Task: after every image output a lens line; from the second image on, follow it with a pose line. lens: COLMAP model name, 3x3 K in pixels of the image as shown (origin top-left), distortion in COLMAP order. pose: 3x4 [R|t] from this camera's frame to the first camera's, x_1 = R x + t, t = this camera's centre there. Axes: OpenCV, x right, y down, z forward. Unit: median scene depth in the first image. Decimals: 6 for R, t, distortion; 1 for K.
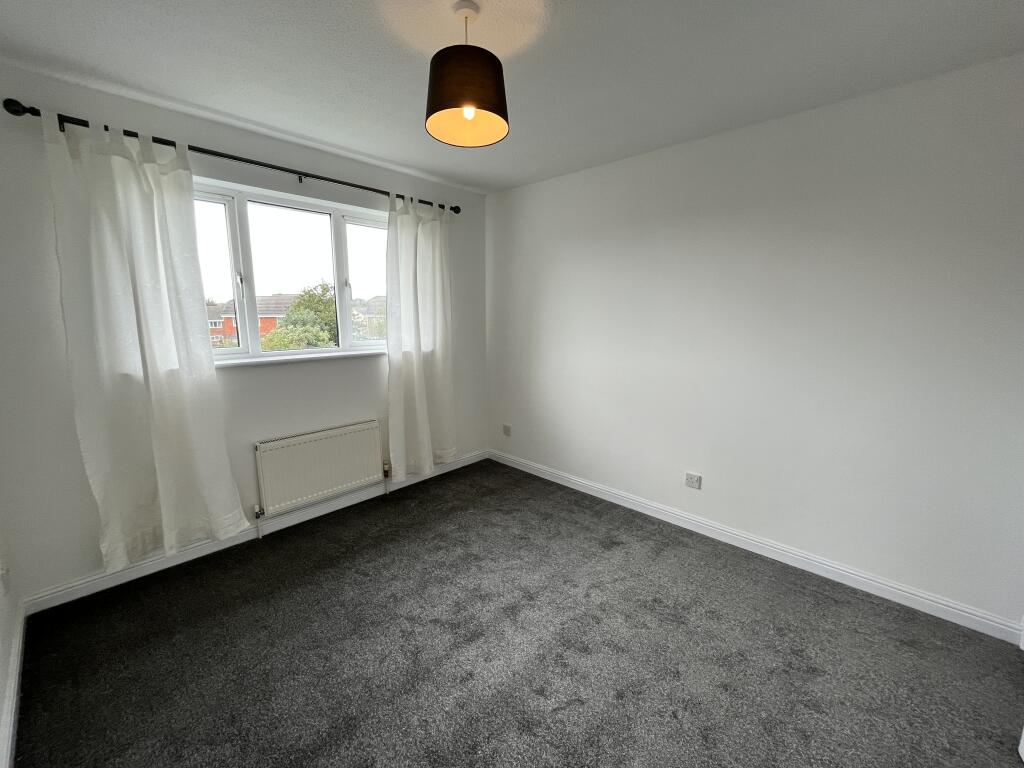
lens RADIAL K [[418.6, 0, 510.8], [0, 418.6, 382.7], [0, 0, 1]] dist [0.000766, 0.000090]
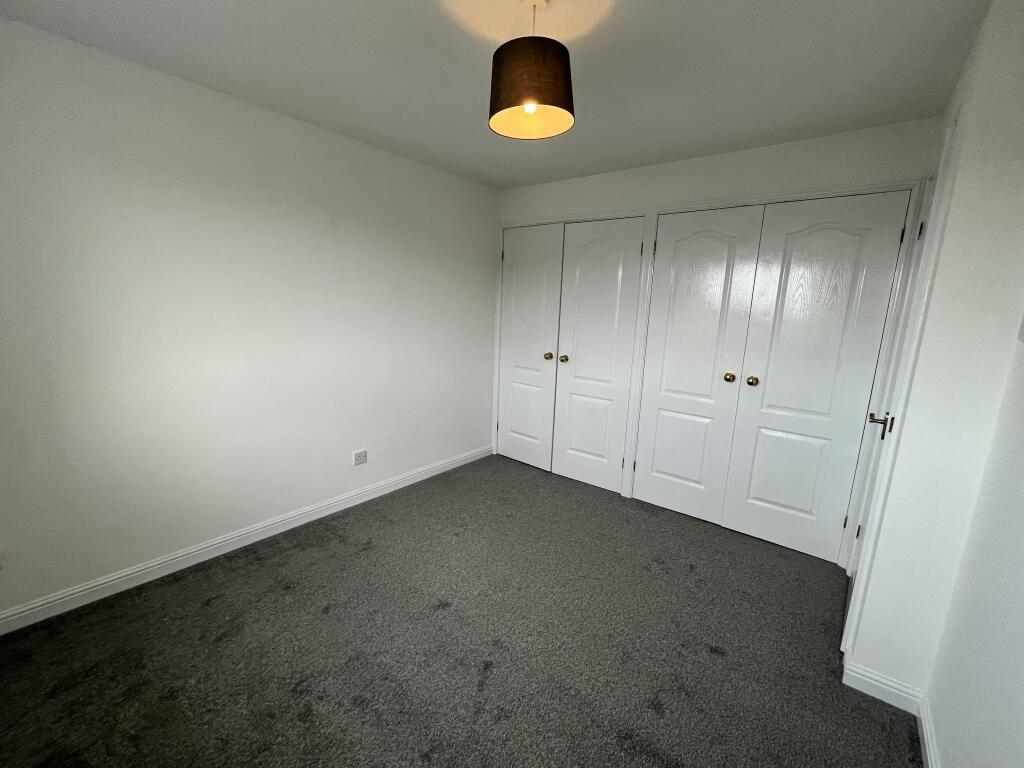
lens RADIAL K [[418.6, 0, 510.9], [0, 418.6, 385.7], [0, 0, 1]] dist [0.000766, 0.000090]
pose [[-0.082800, -0.181013, 0.979989, -0.598180], [0.137801, 0.971840, 0.191150, -0.097552], [-0.986993, 0.150870, -0.055525, 0.613484]]
